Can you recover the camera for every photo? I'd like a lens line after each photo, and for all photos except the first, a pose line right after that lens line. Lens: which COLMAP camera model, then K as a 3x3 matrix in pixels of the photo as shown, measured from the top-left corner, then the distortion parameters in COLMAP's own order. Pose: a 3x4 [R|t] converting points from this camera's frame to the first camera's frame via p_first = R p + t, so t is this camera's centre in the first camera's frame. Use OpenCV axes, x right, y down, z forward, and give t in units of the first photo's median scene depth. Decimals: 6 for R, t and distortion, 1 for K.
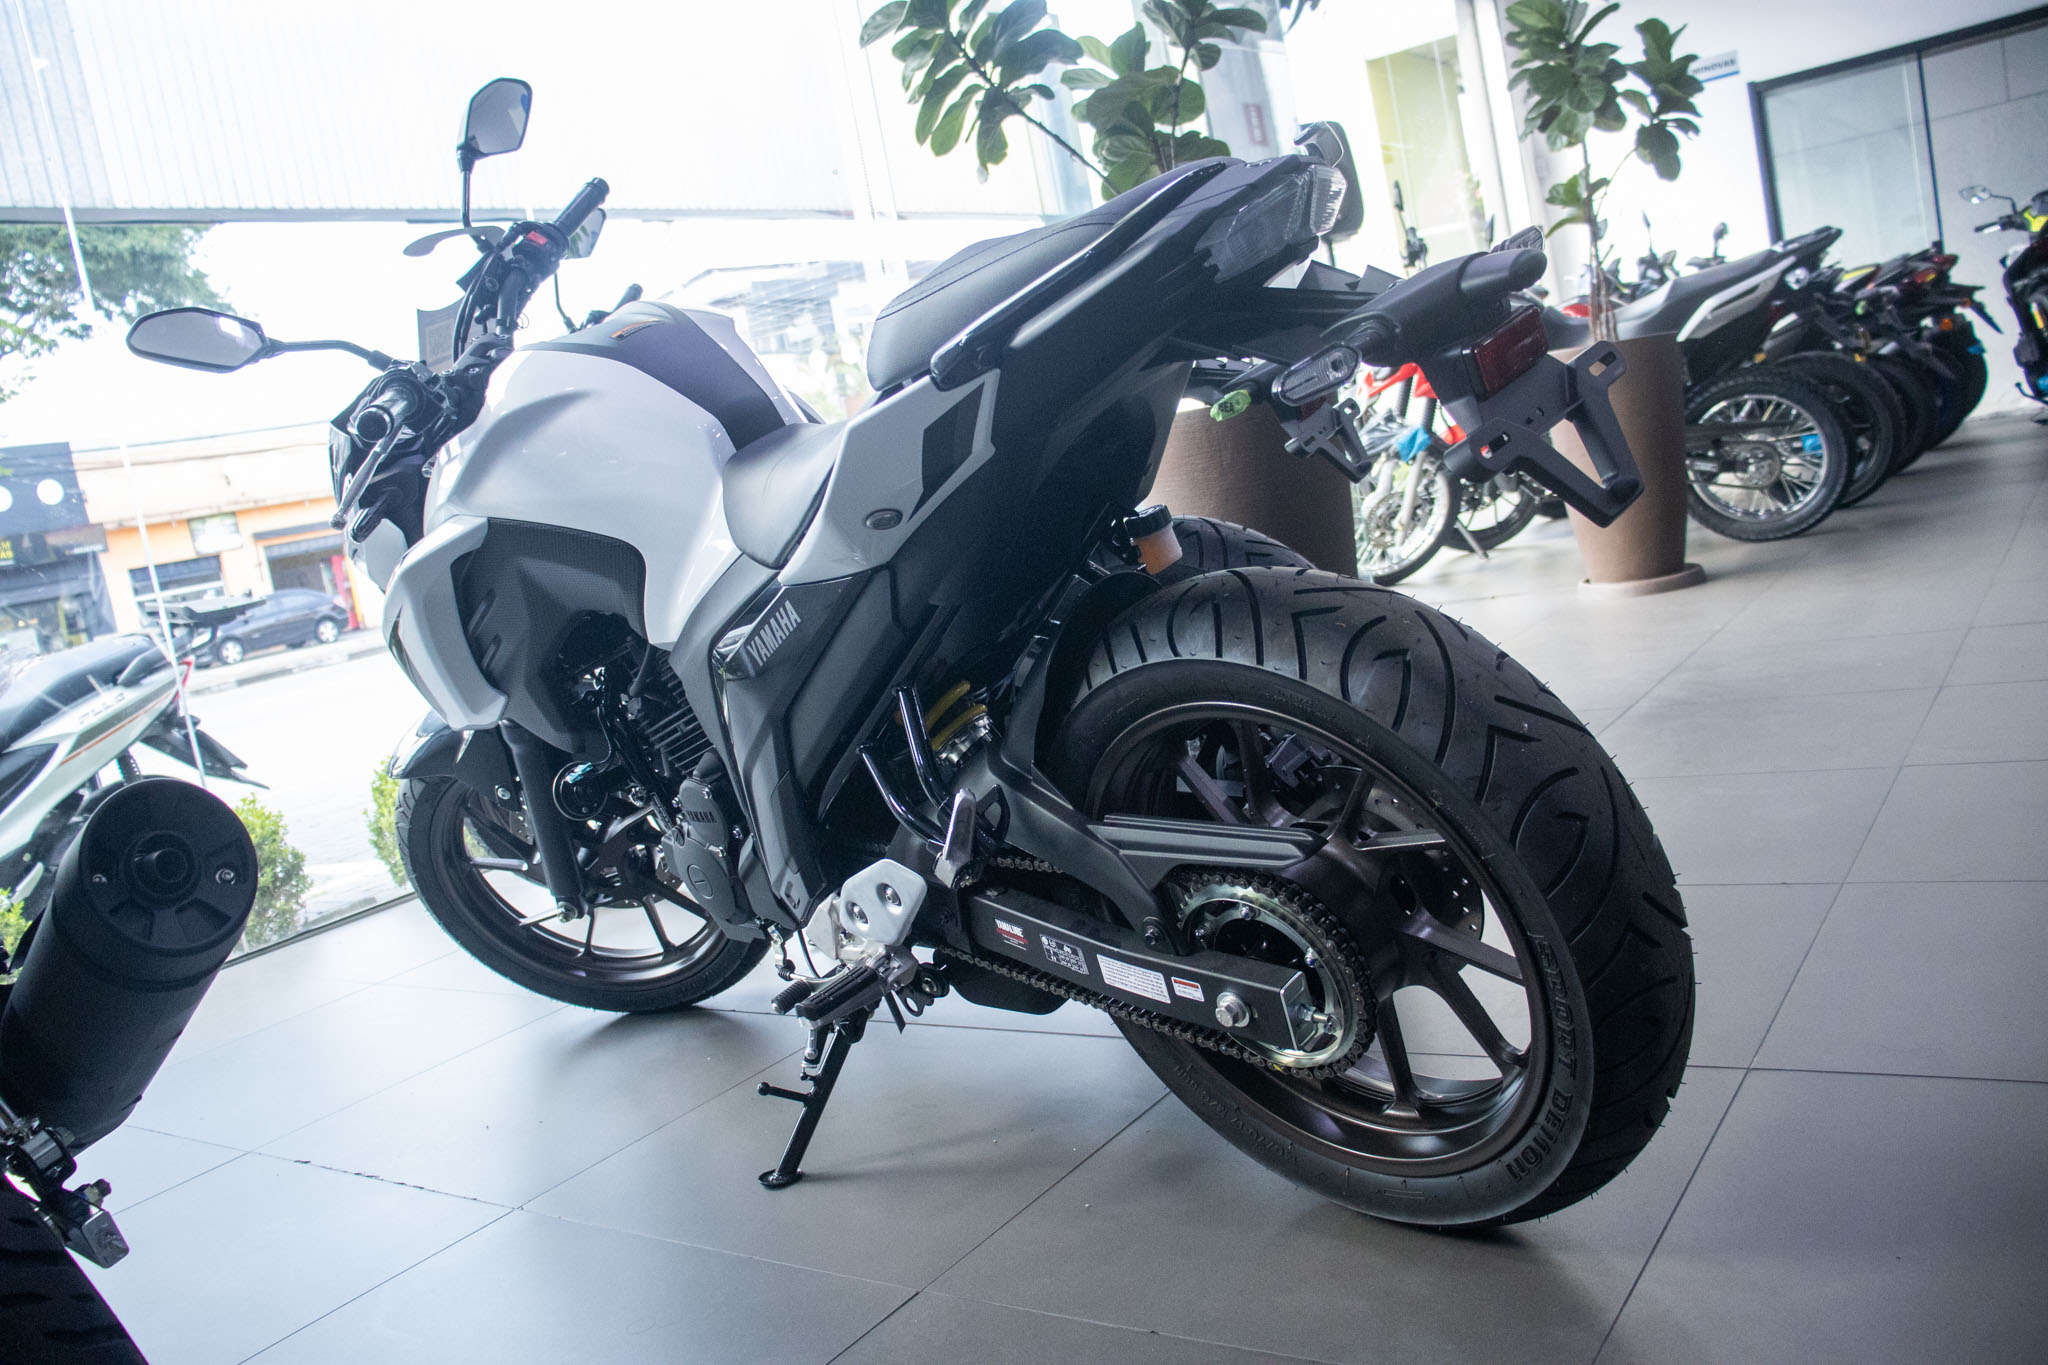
lens RADIAL K [[1684.2, 0, 1024.0], [0, 1684.2, 682.5], [0, 0, 1]] dist [-0.178592, 0.151769]
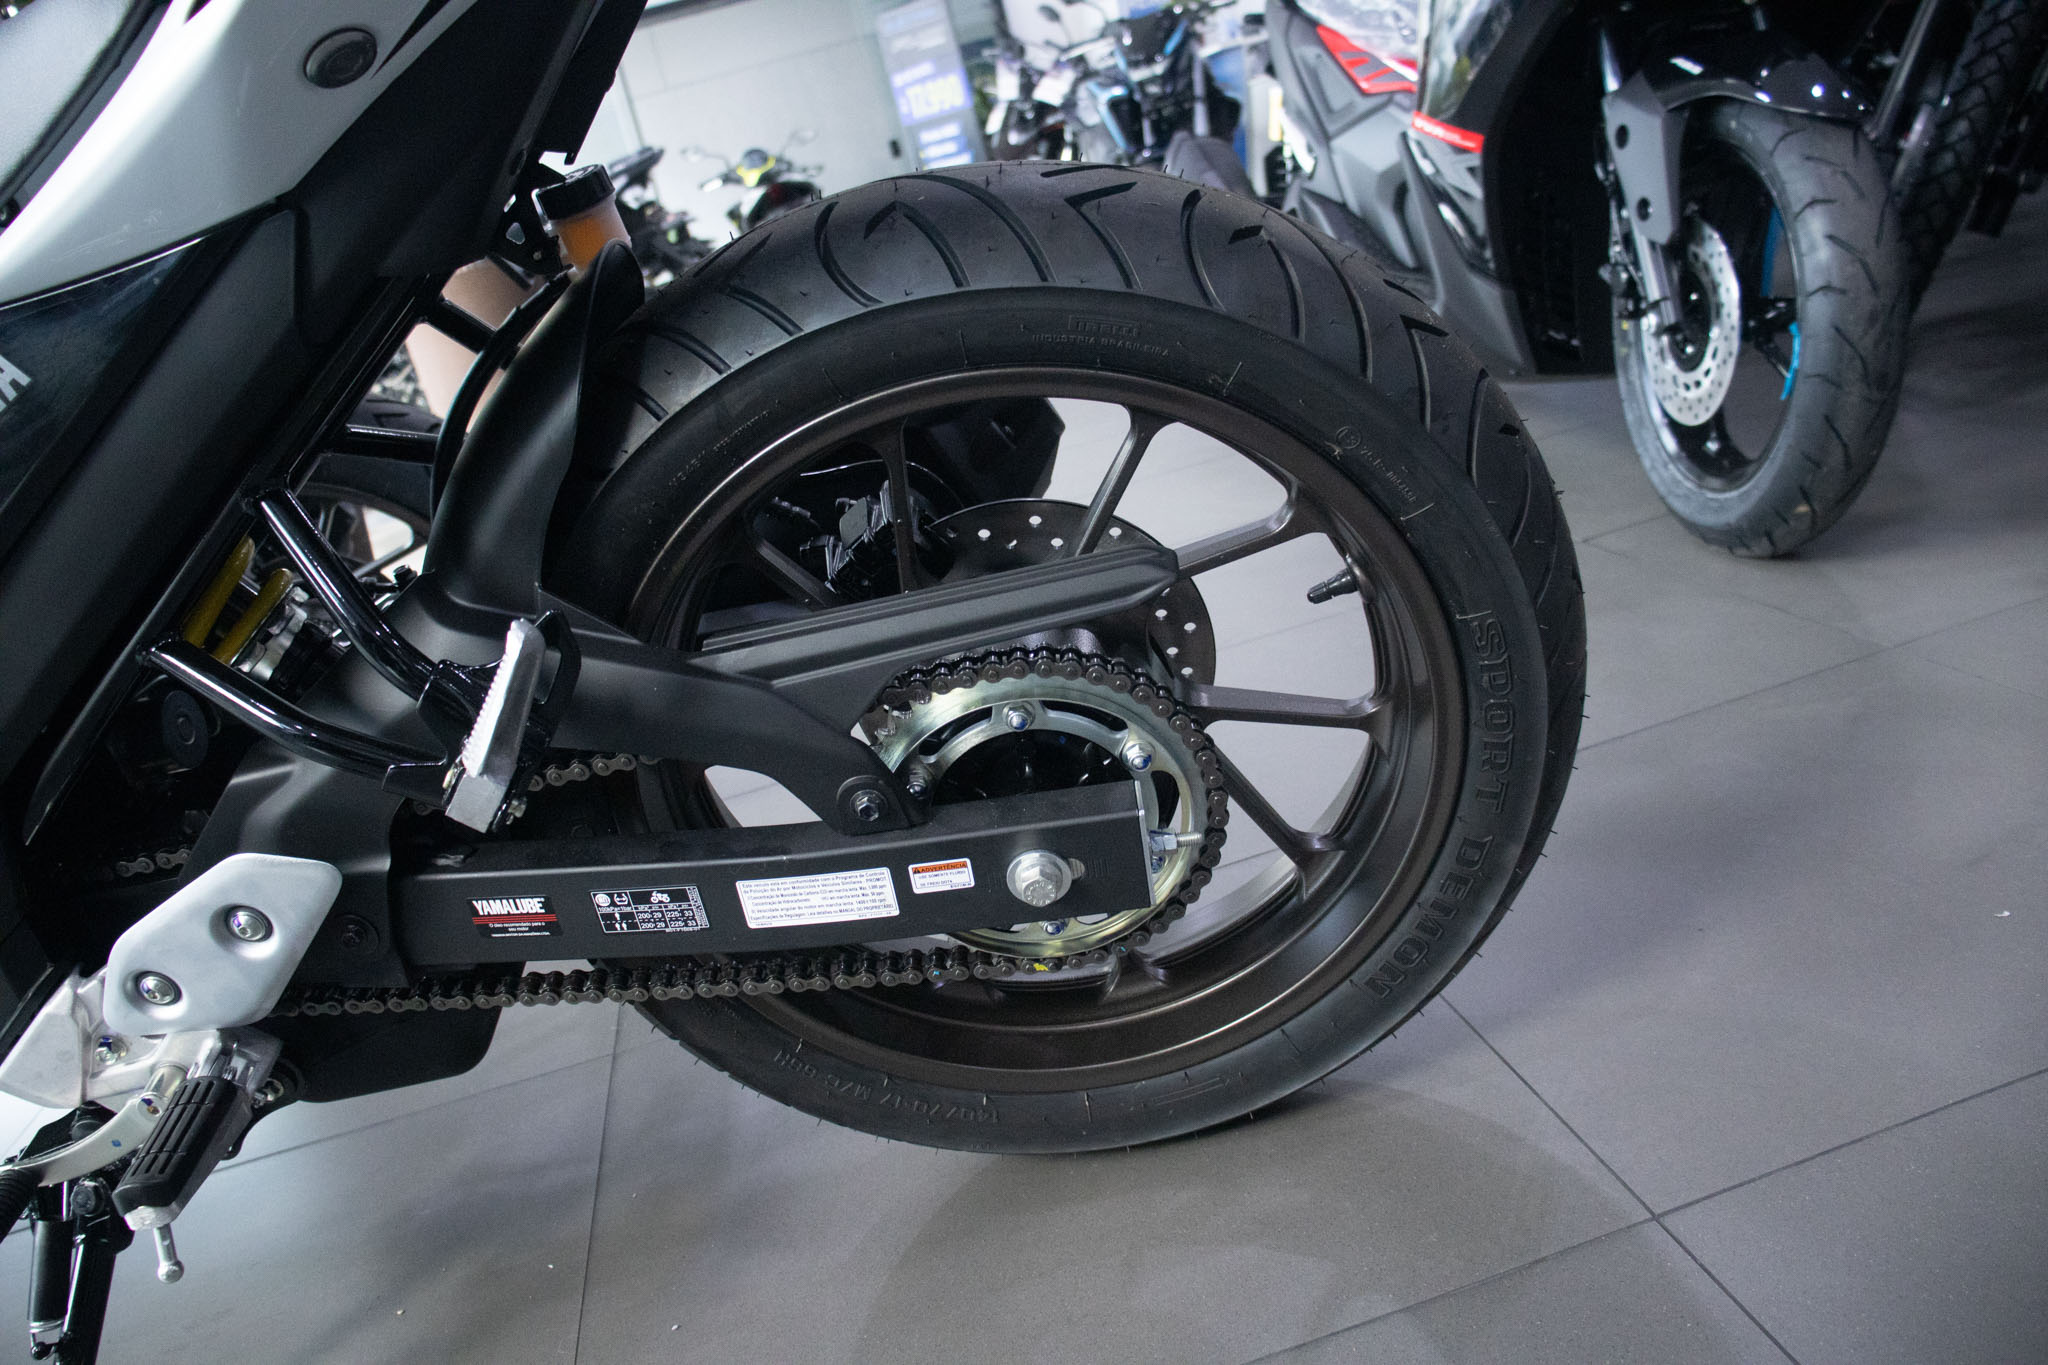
lens RADIAL K [[1684.2, 0, 1024.0], [0, 1684.2, 682.5], [0, 0, 1]] dist [-0.178592, 0.151769]
pose [[0.720695, -0.198872, 0.664115, -0.250672], [0.210499, 0.975517, 0.063690, 0.077412], [-0.660522, 0.093895, 0.744912, 0.486530]]
